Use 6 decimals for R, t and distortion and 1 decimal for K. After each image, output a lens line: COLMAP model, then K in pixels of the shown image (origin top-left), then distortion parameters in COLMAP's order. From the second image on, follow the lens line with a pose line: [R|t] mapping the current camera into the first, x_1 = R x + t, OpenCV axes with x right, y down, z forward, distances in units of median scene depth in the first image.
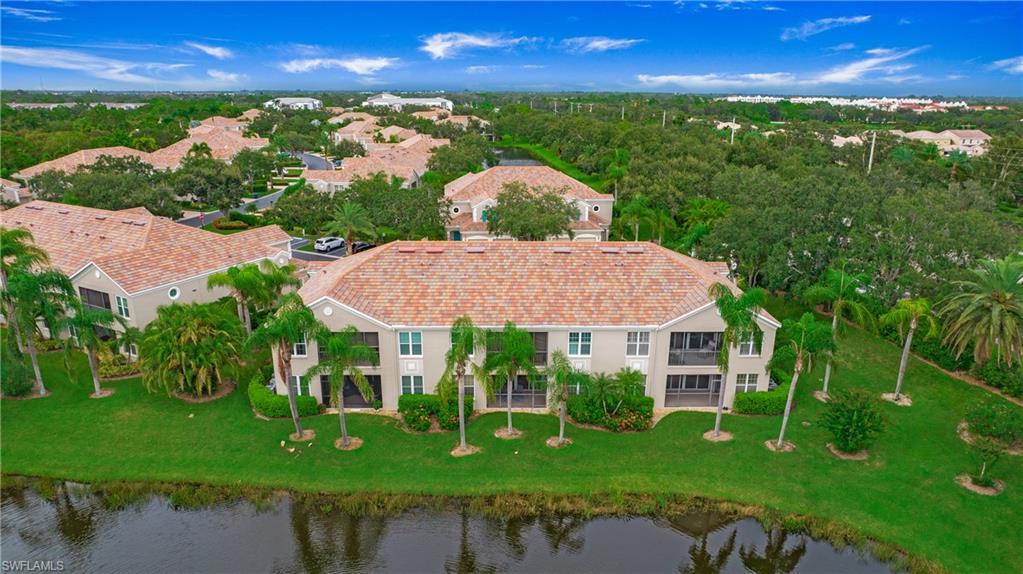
lens RADIAL K [[653.0, 0, 512.8], [0, 653.0, 294.2], [0, 0, 1]] dist [-0.086117, 0.077883]
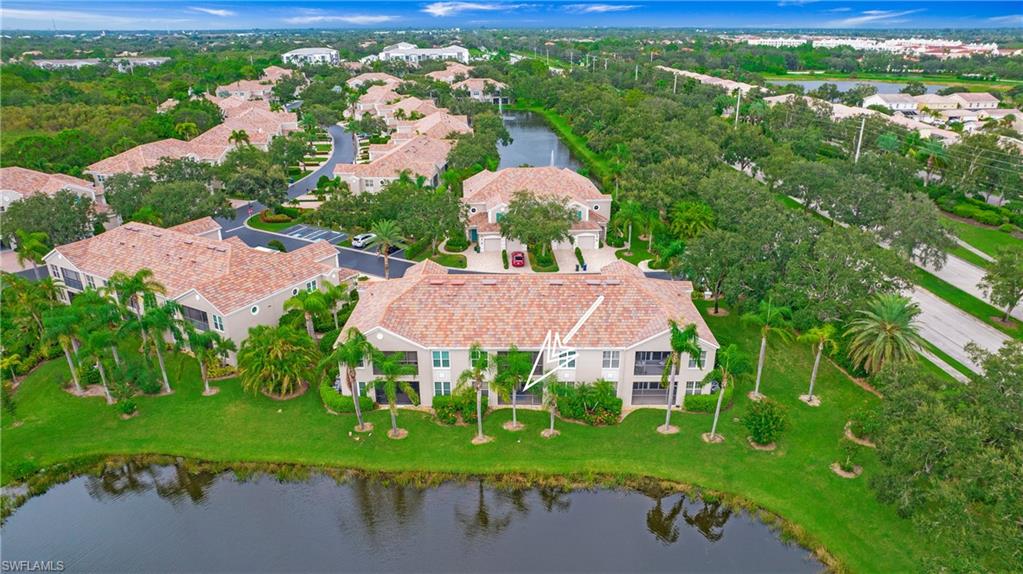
lens RADIAL K [[653.0, 0, 512.8], [0, 653.0, 294.2], [0, 0, 1]] dist [-0.086117, 0.077883]
pose [[0.999649, 0.001490, -0.026437, 0.025900], [0.000920, 0.995859, 0.090909, -0.176134], [0.026463, -0.090902, 0.995508, -0.316872]]
